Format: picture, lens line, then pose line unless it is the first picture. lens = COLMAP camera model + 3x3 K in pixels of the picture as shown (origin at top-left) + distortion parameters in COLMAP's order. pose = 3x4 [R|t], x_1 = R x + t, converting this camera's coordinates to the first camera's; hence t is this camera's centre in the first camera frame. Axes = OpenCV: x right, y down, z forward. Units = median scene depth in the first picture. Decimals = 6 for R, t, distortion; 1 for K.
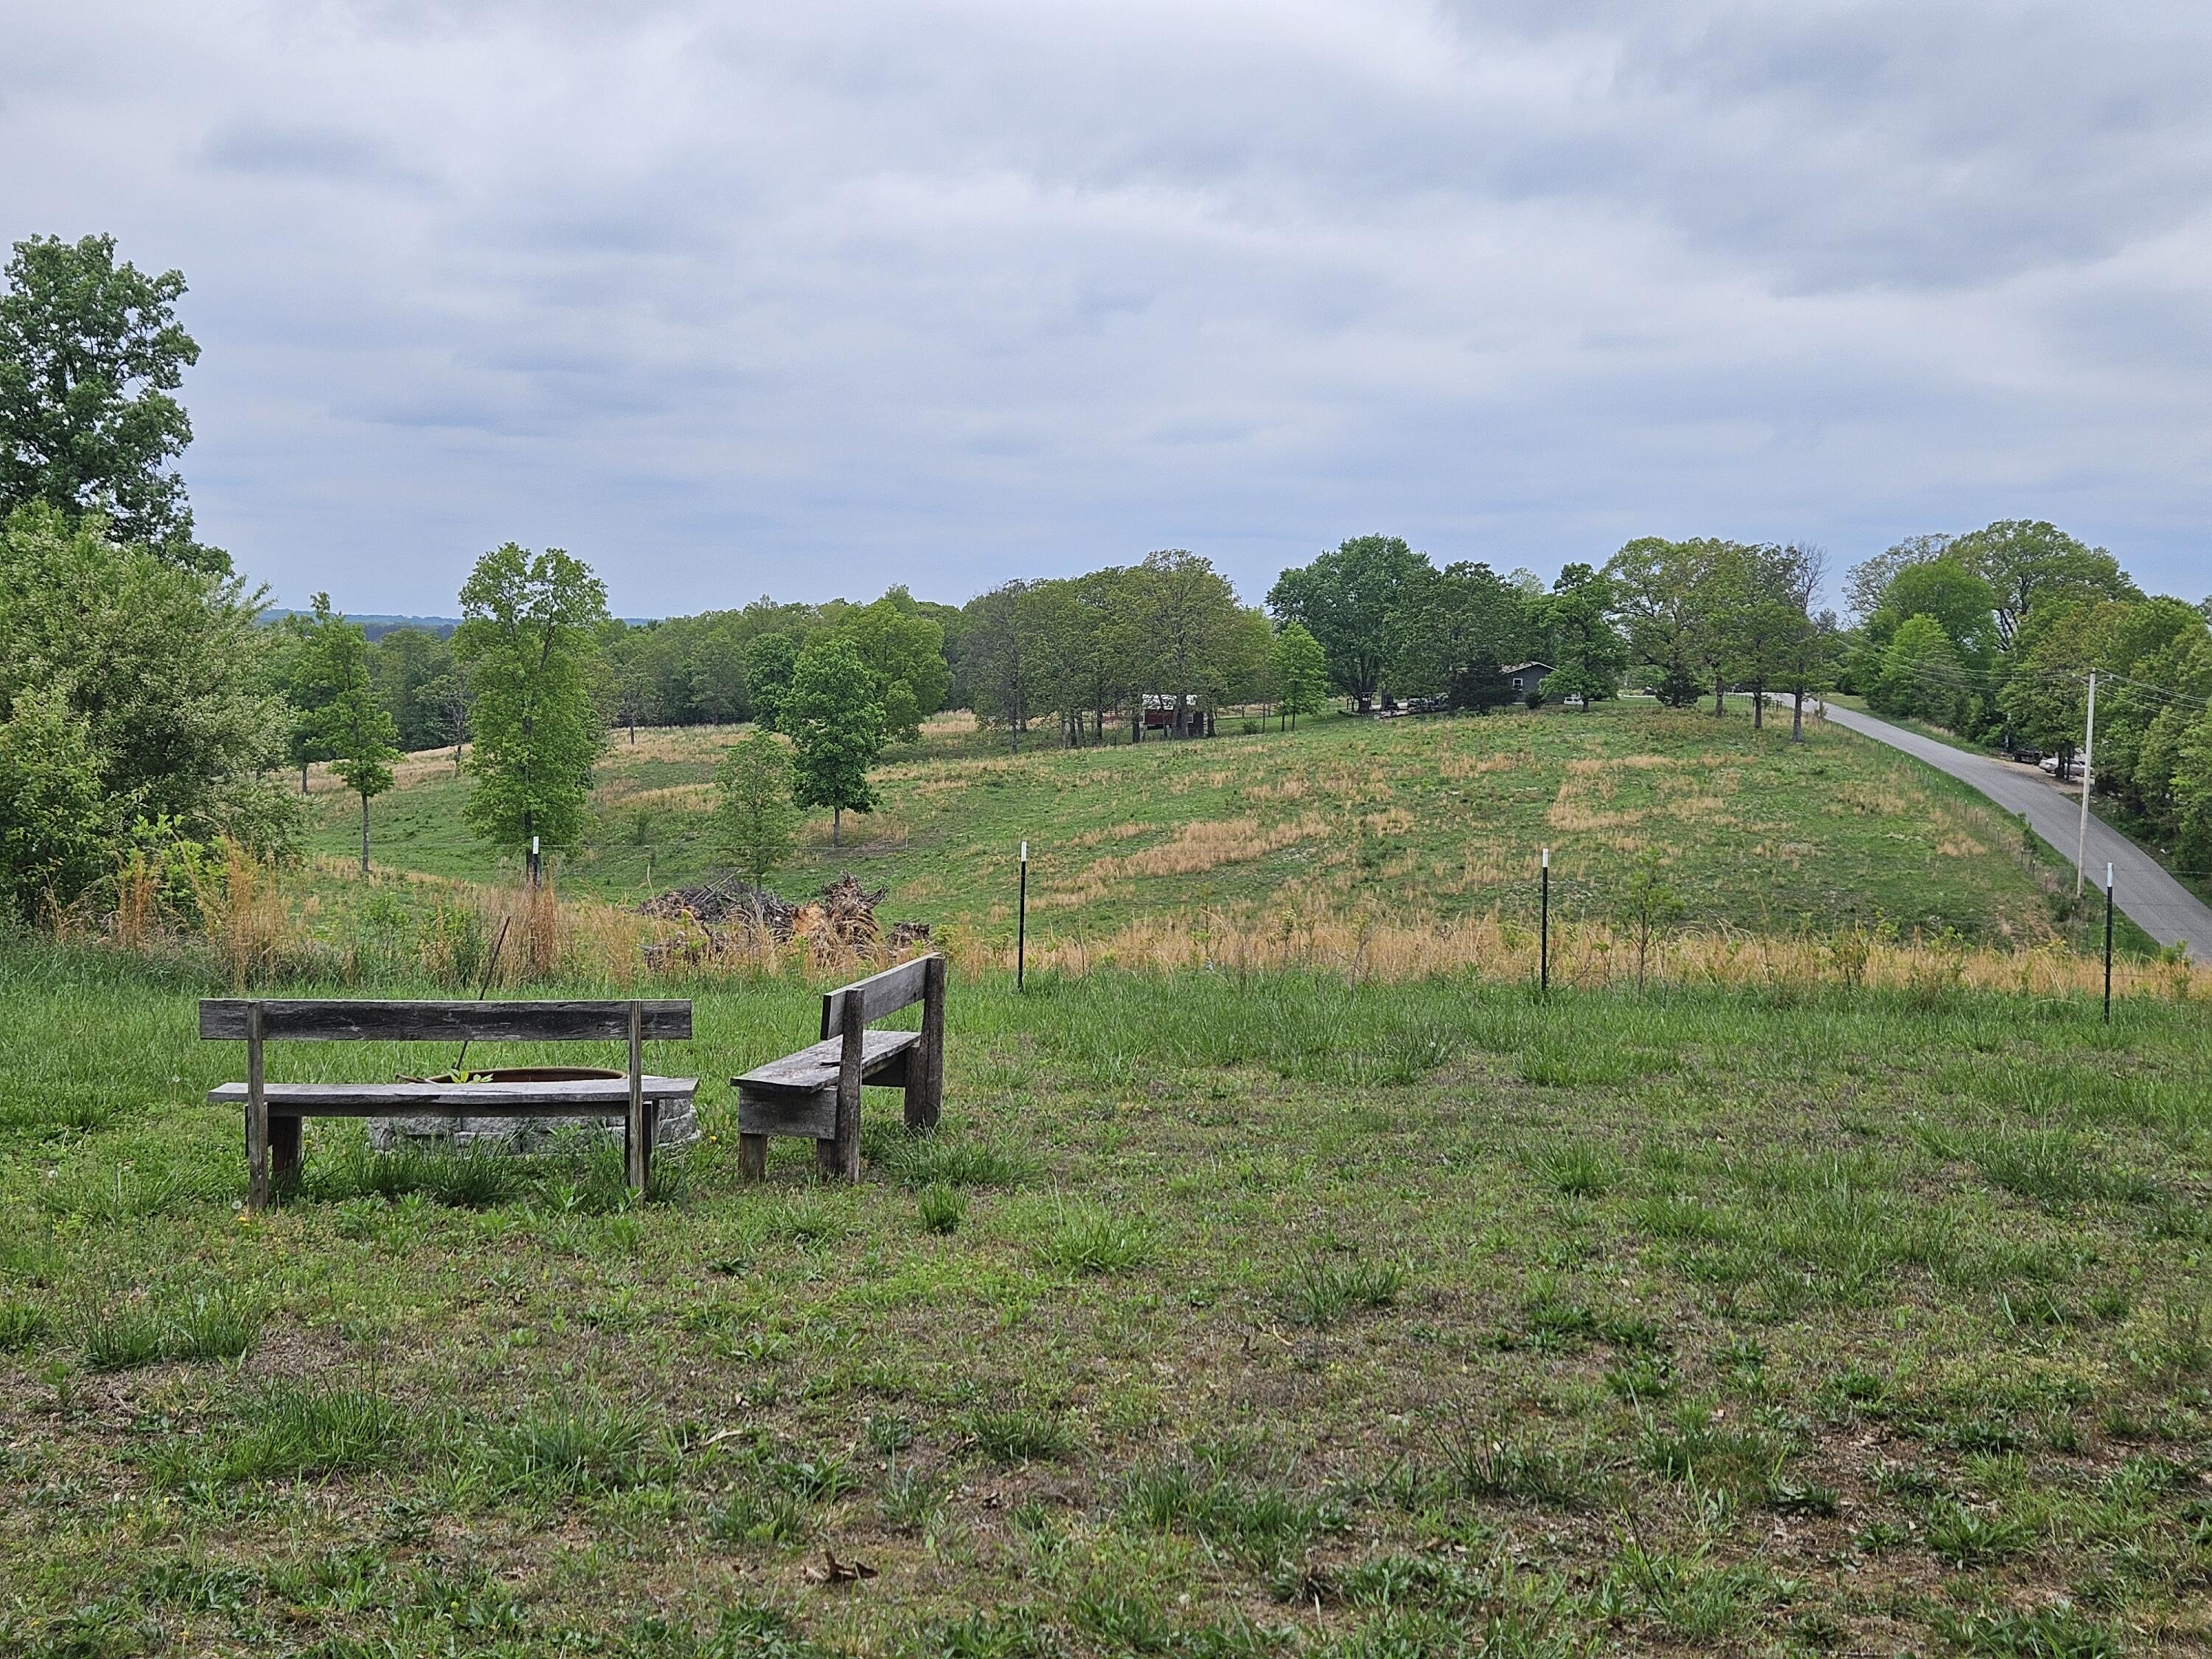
lens RADIAL K [[2935.8, 0, 1106.0], [0, 2935.8, 829.5], [0, 0, 1]] dist [0.061758, -0.041161]
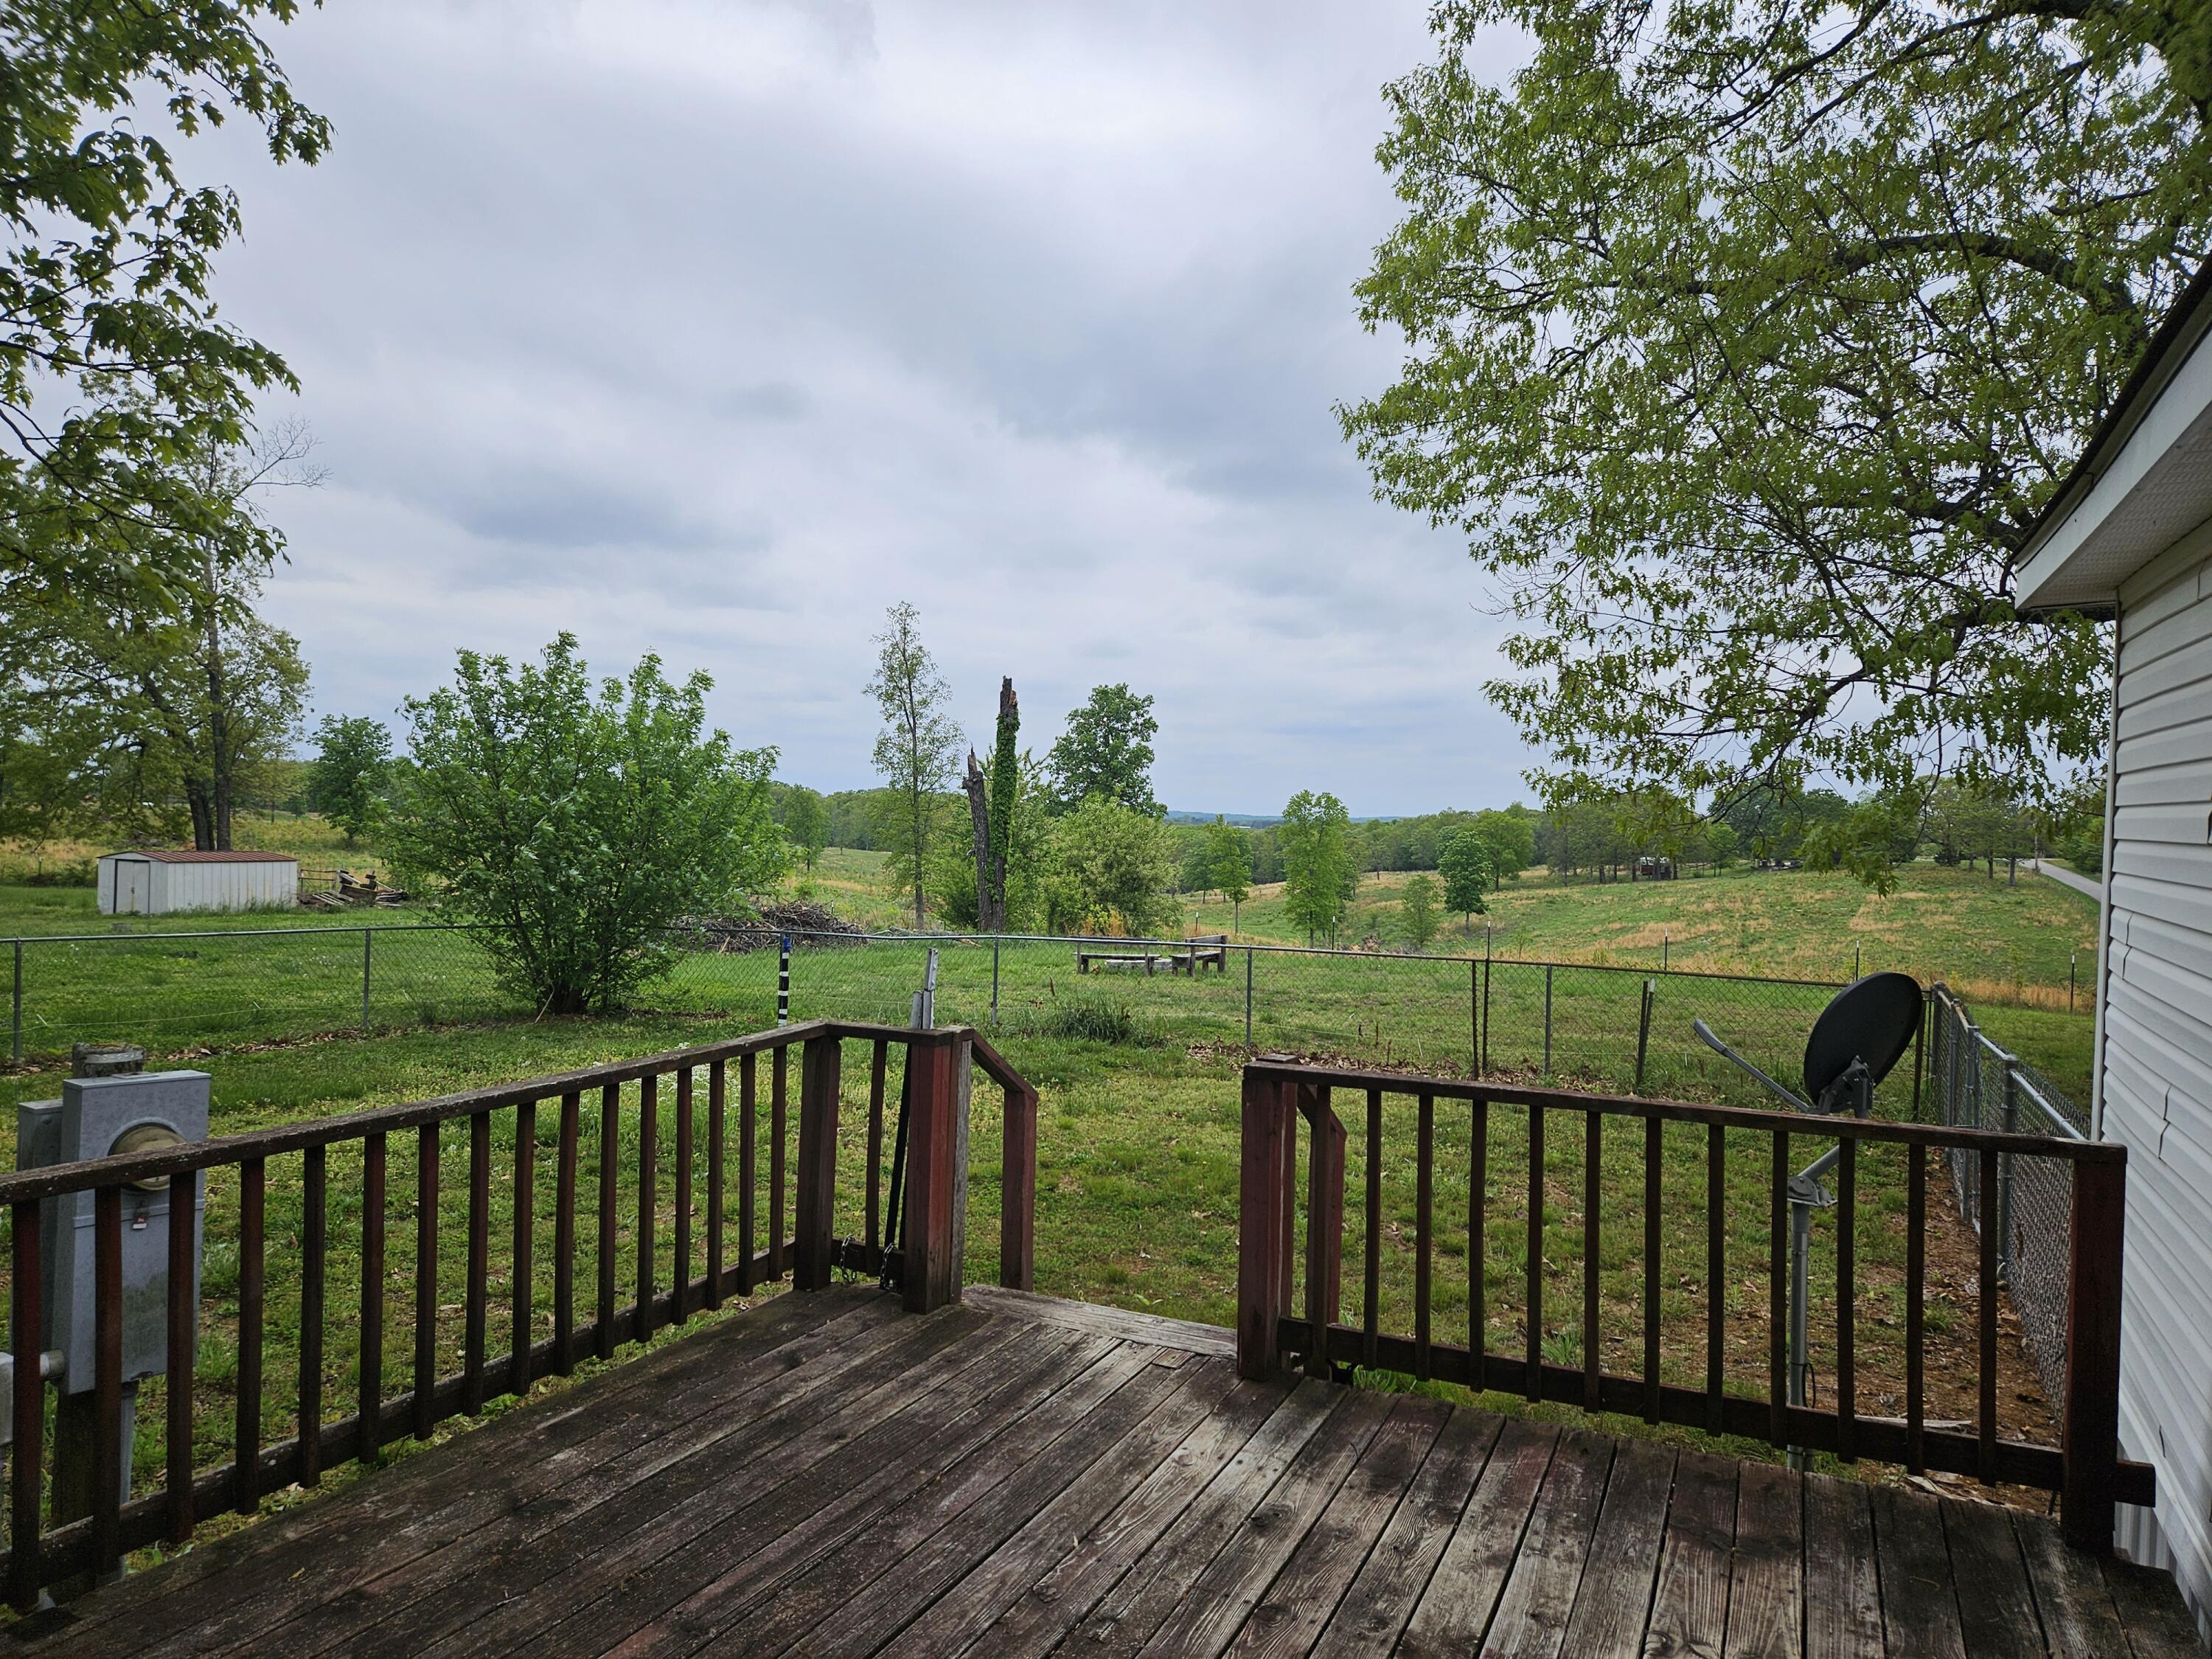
lens RADIAL K [[2935.8, 0, 1106.0], [0, 2935.8, 829.5], [0, 0, 1]] dist [0.061758, -0.041161]
pose [[0.924777, 0.005432, -0.380472, 0.446255], [-0.020647, 0.999141, -0.035920, 0.013614], [0.379950, 0.041074, 0.924095, -0.981059]]
